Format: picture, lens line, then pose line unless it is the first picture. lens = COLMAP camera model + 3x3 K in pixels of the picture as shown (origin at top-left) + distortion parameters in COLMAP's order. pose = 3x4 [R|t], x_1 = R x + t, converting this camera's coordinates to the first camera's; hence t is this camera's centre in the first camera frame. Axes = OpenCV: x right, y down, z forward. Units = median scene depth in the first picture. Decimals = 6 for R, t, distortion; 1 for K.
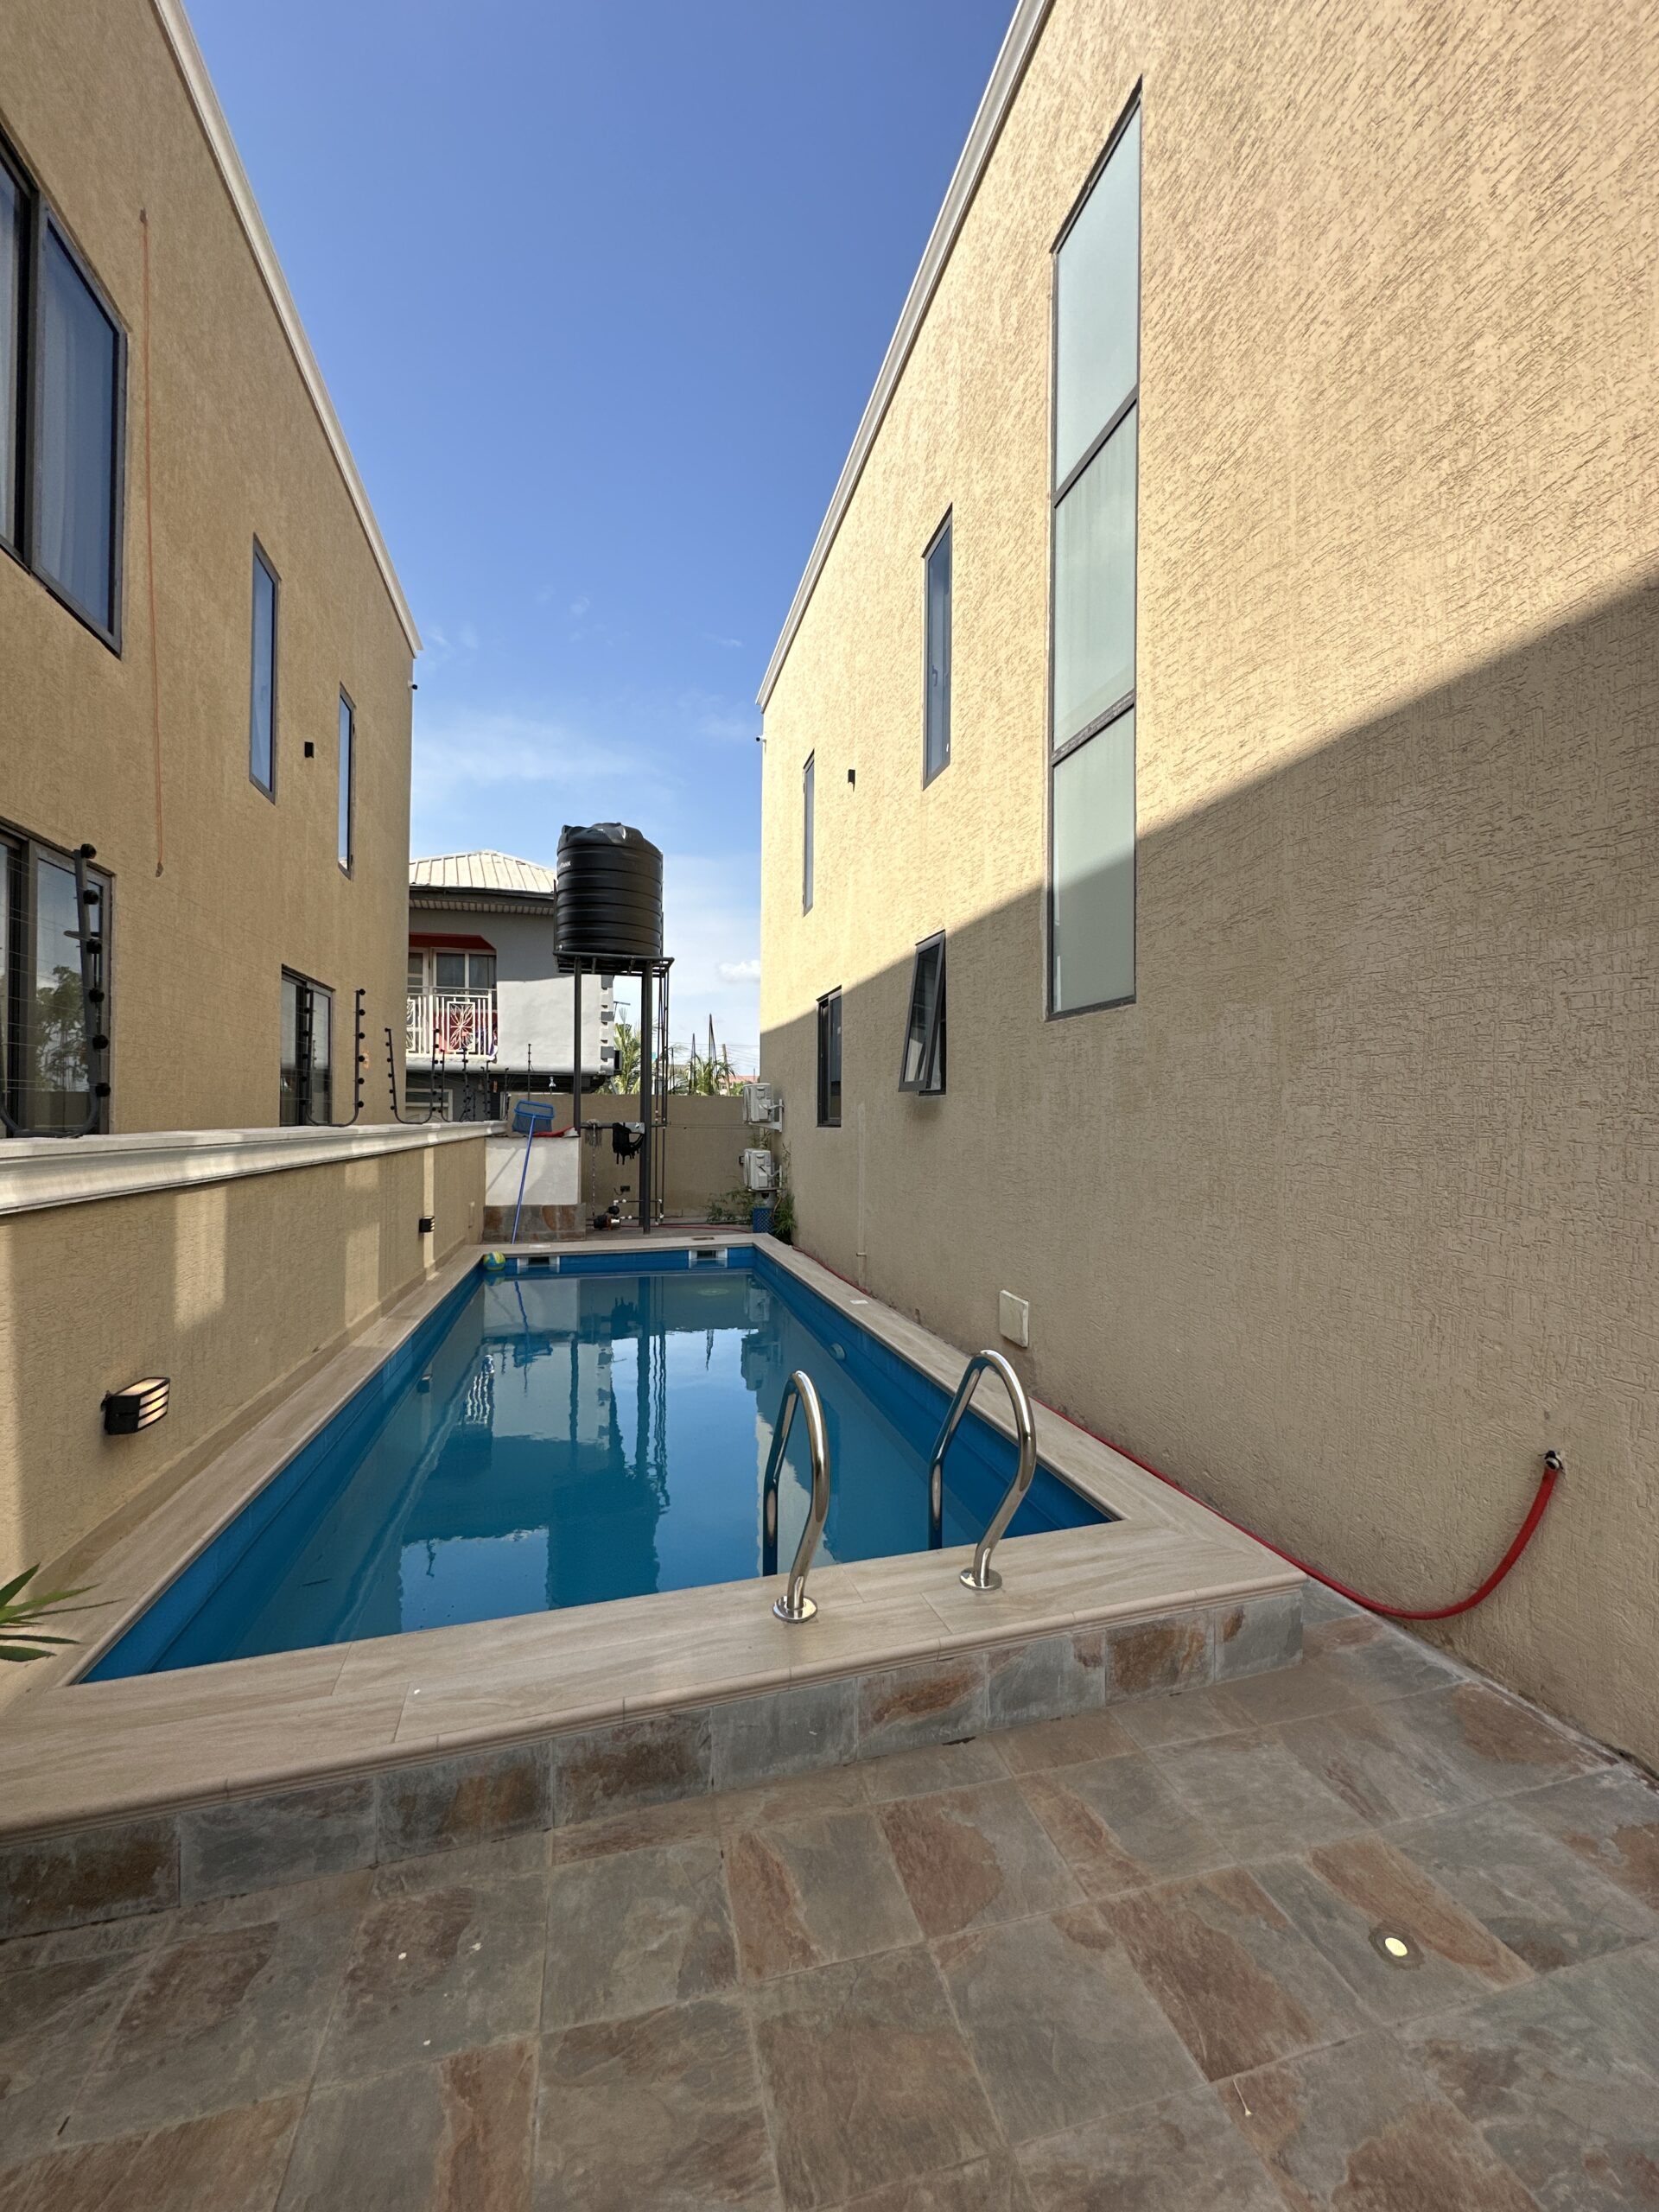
lens RADIAL K [[888.2, 0, 827.8], [0, 888.2, 1111.9], [0, 0, 1]] dist [-0.002110, 0.000678]
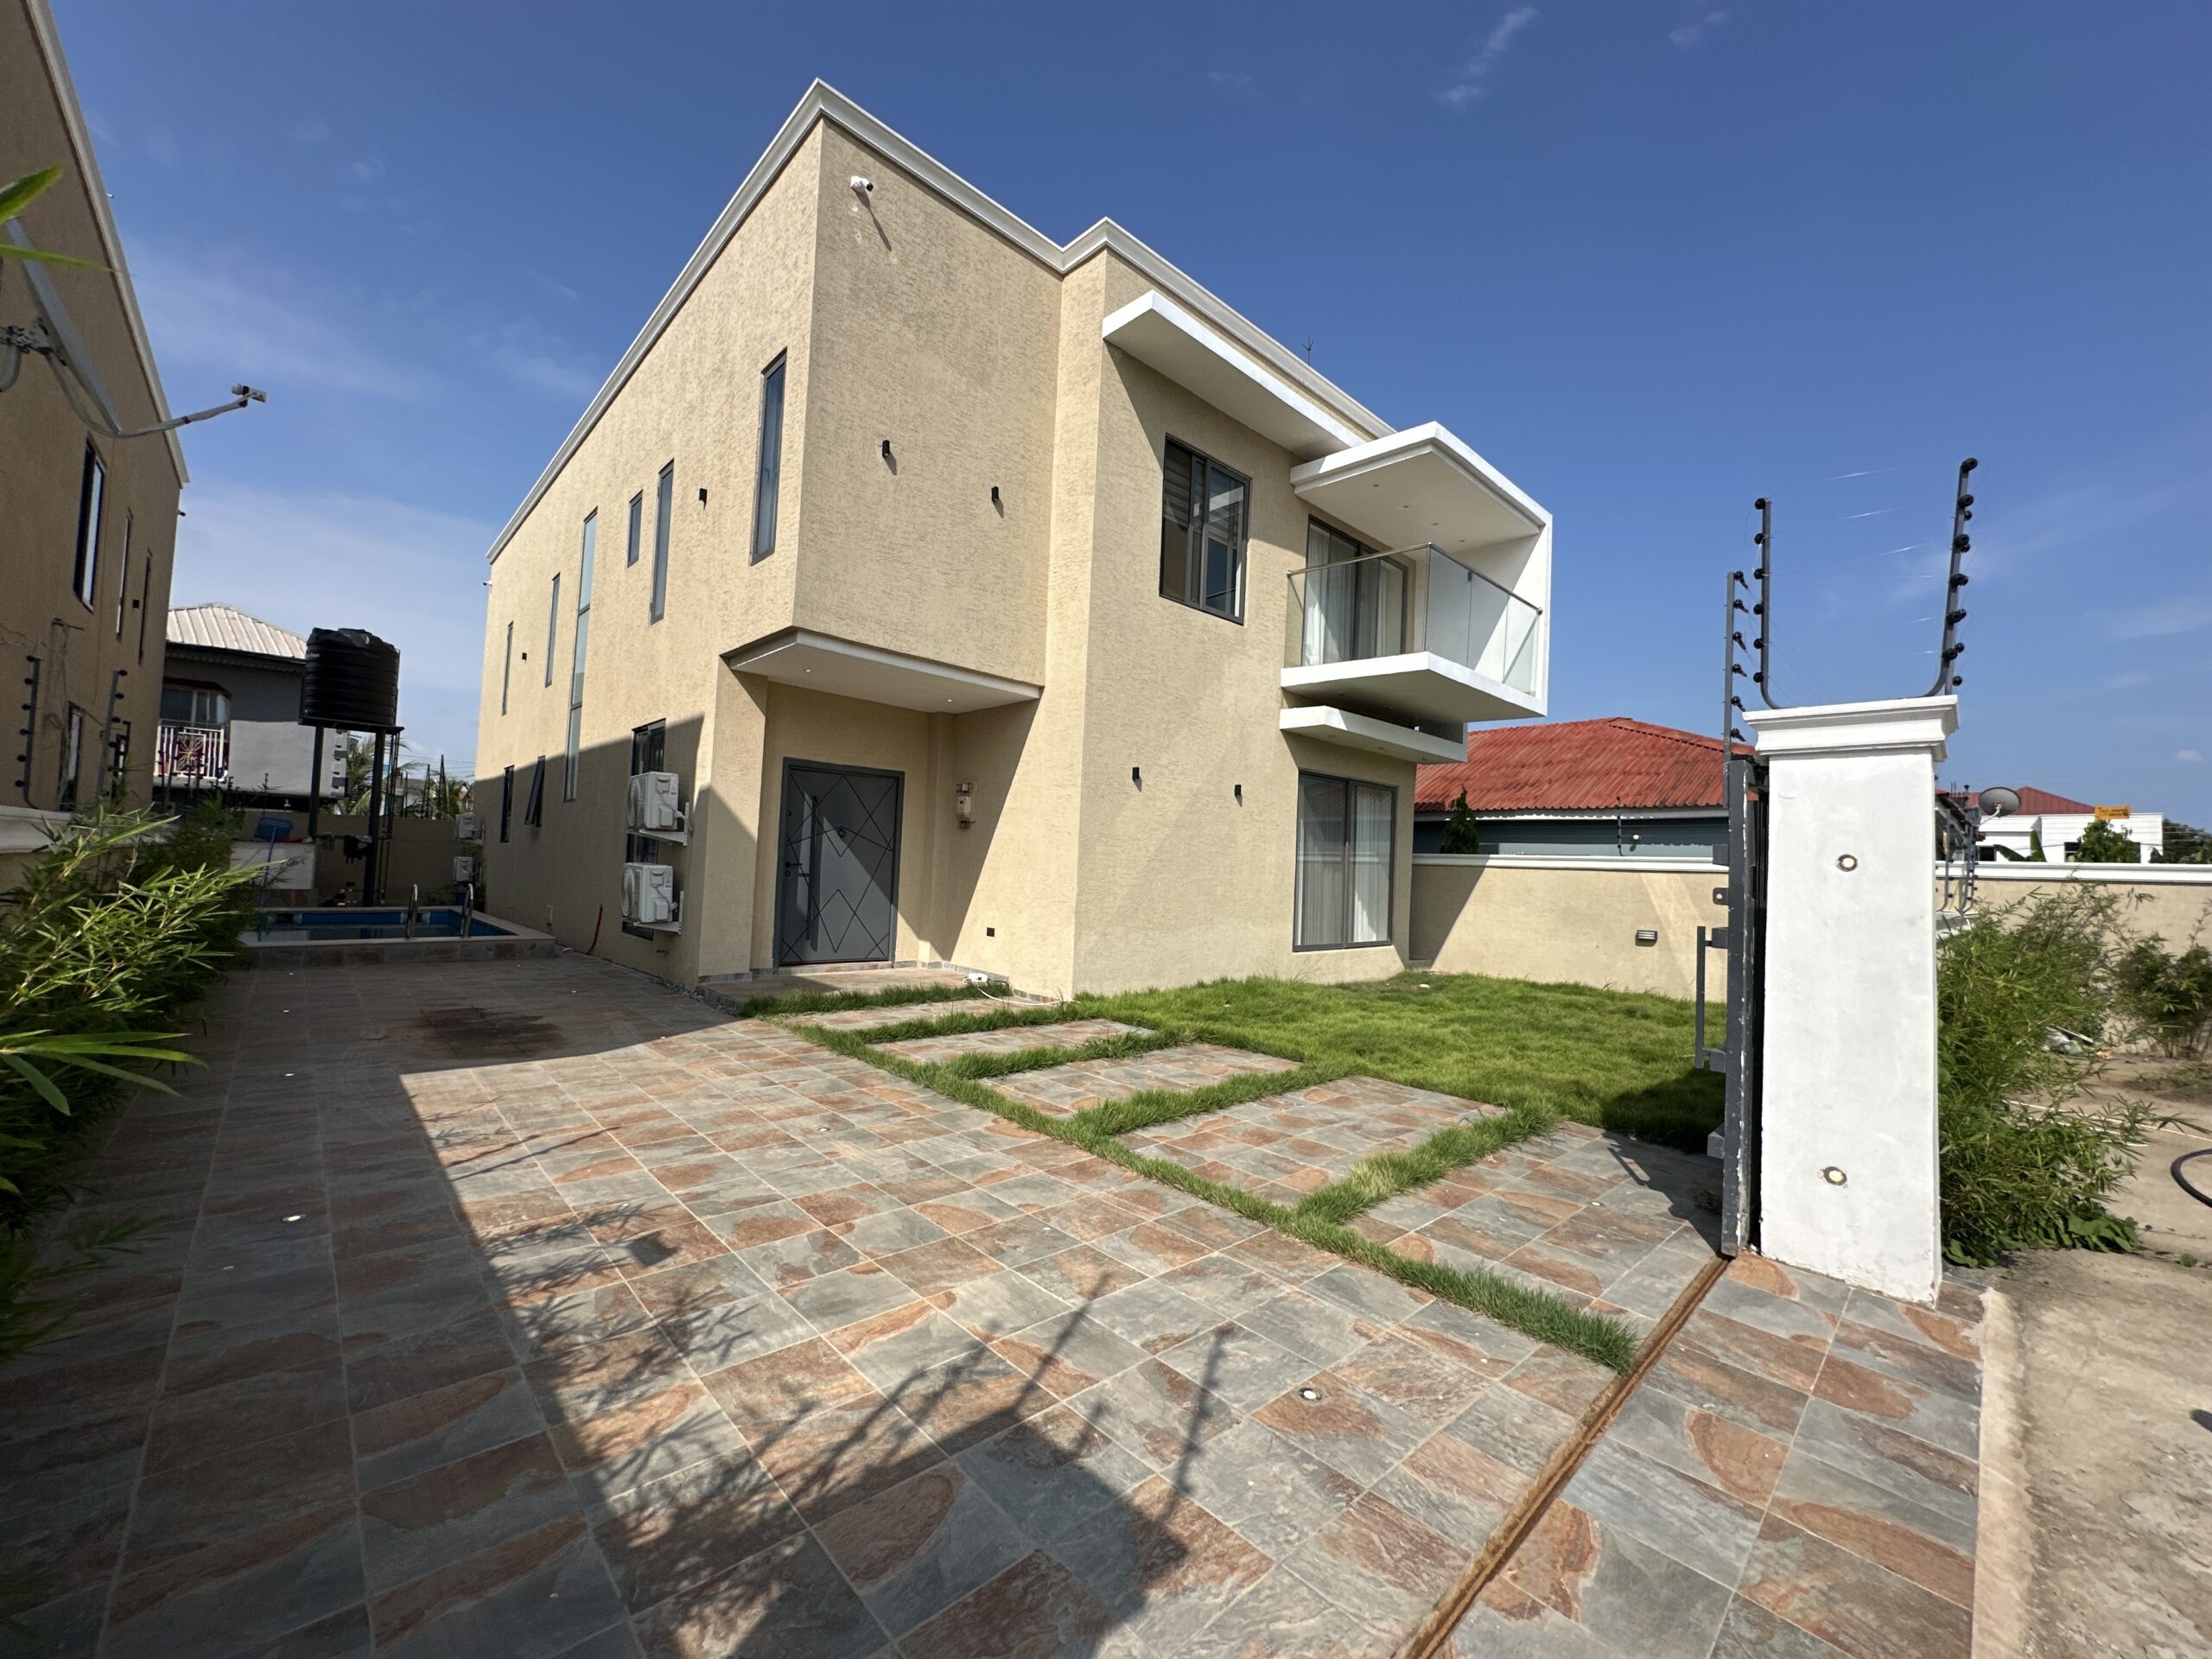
lens RADIAL K [[888.2, 0, 1108.0], [0, 888.2, 833.4], [0, 0, 1]] dist [-0.002110, 0.000678]
pose [[0.881937, 0.050410, 0.468665, 0.175707], [-0.047636, 0.998707, -0.017779, -0.023087], [-0.468955, -0.006645, 0.883197, -0.849961]]
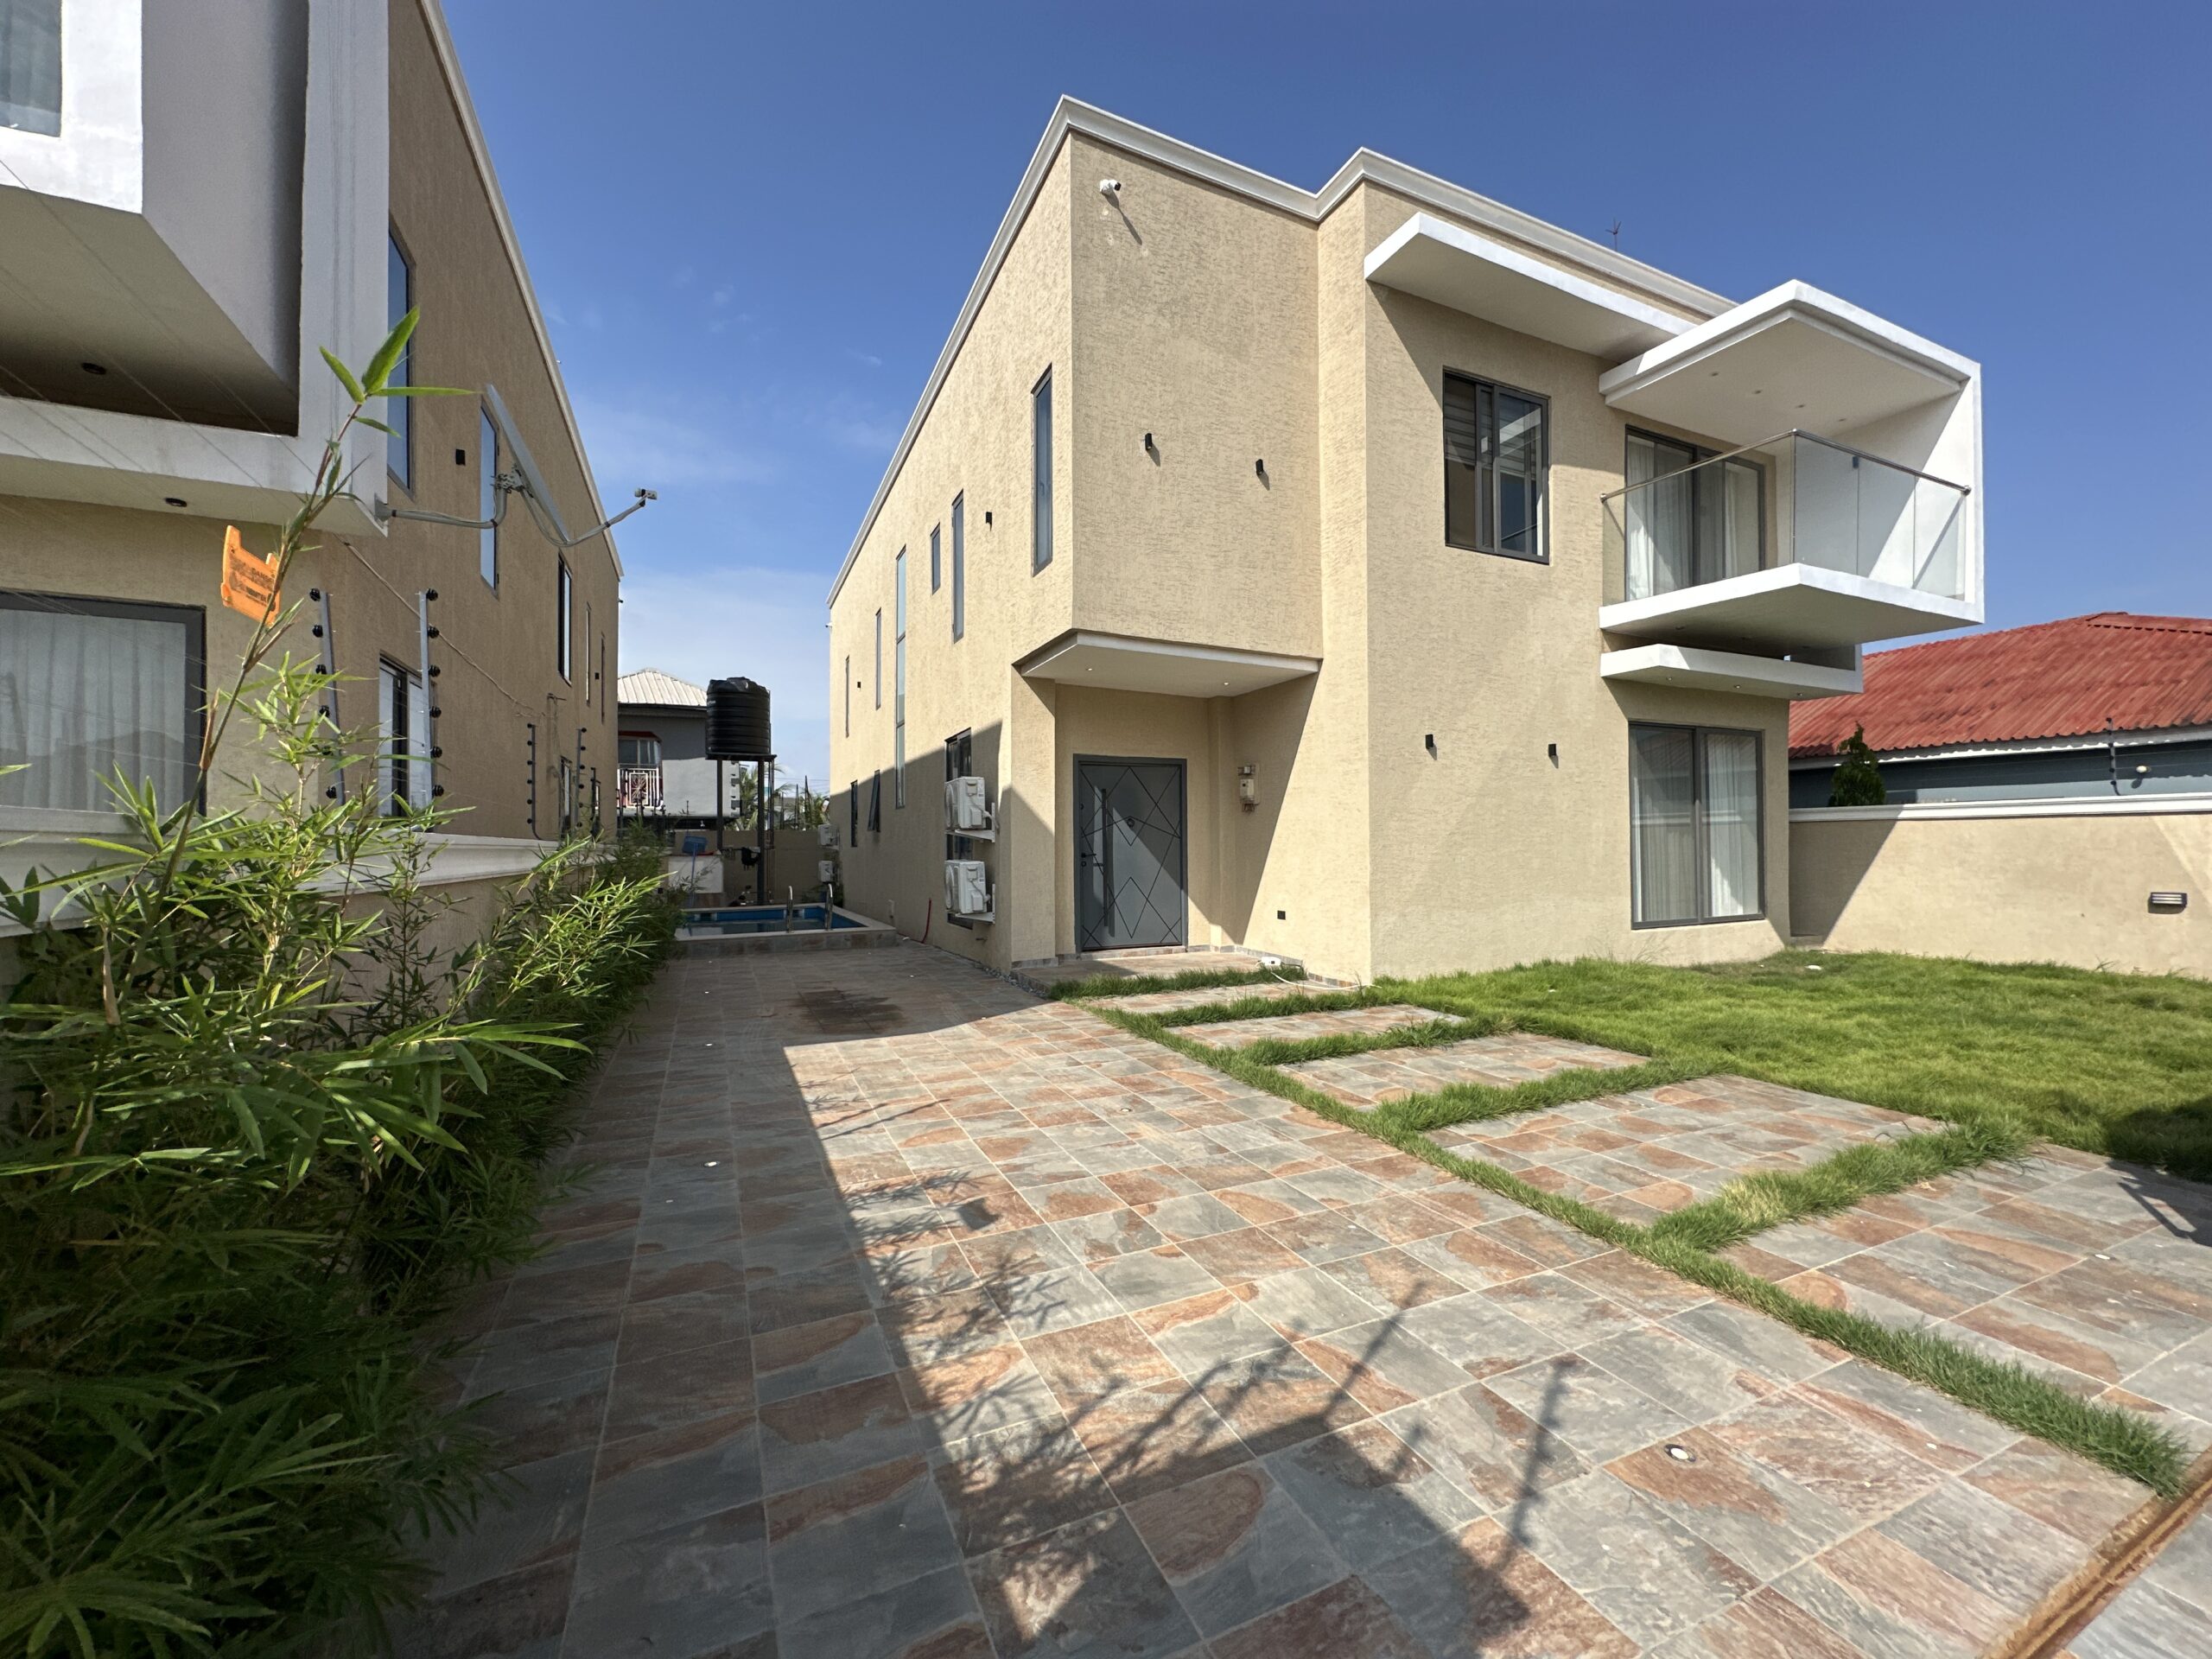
lens RADIAL K [[888.2, 0, 1105.5], [0, 888.2, 831.7], [0, 0, 1]] dist [-0.002110, 0.000678]
pose [[0.986731, -0.008702, 0.162131, 0.182709], [0.007774, 0.999950, 0.006357, -0.023505], [-0.162178, -0.005013, 0.986749, -0.842950]]
